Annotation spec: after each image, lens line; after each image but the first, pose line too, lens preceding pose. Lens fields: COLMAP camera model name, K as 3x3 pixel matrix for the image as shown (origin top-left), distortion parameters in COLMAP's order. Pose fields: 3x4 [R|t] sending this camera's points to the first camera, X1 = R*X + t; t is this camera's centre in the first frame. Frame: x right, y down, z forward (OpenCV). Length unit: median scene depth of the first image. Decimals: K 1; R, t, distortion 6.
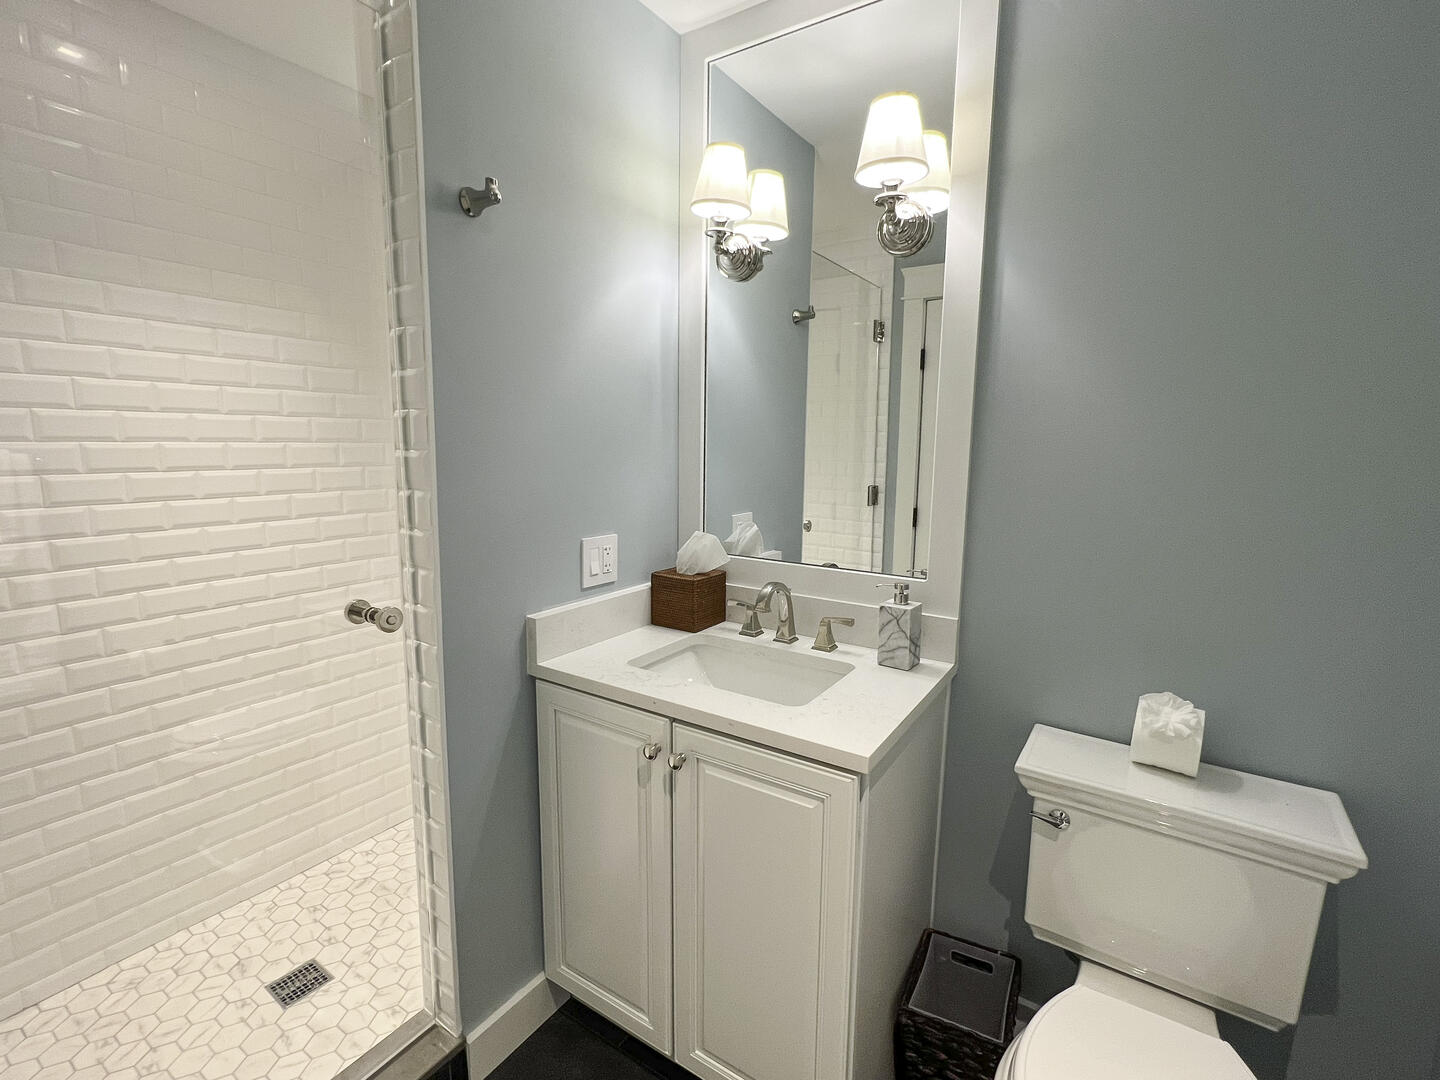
lens RADIAL K [[662.3, 0, 725.5], [0, 662.3, 542.3], [0, 0, 1]] dist [0.005005, 0.000968]
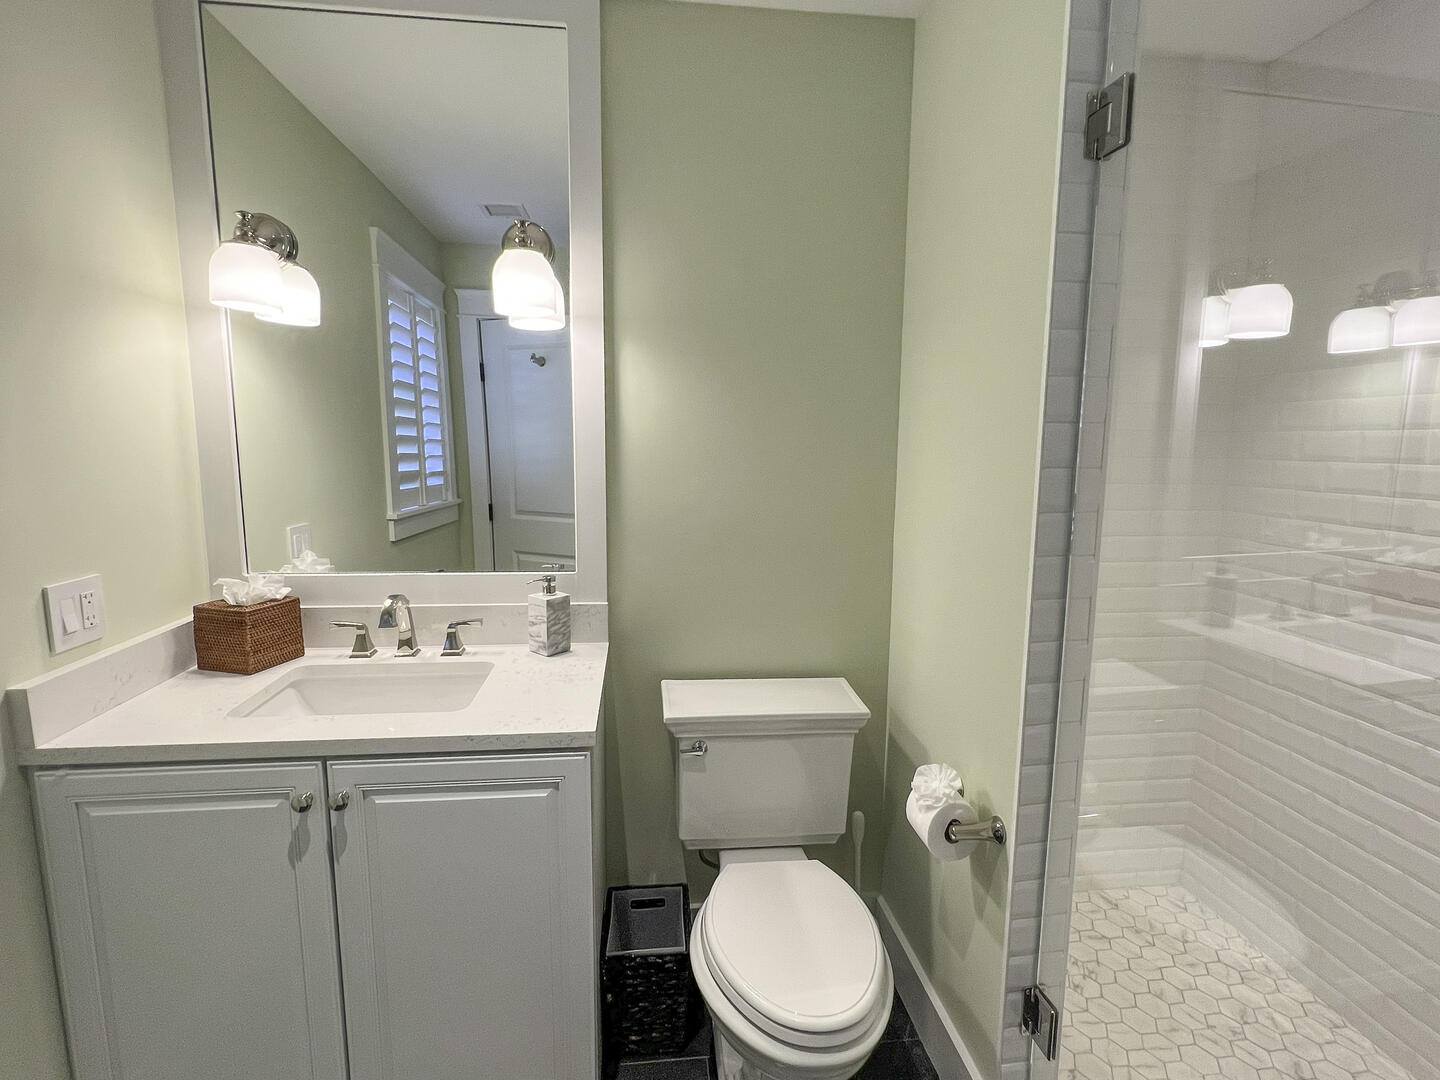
lens RADIAL K [[618.1, 0, 722.8], [0, 618.1, 536.7], [0, 0, 1]] dist [-0.009343, -0.000177]
pose [[0.763185, -0.068658, 0.642522, -0.154022], [0.079316, 0.996774, 0.012302, 0.008955], [-0.641294, 0.041574, 0.766168, 0.055141]]
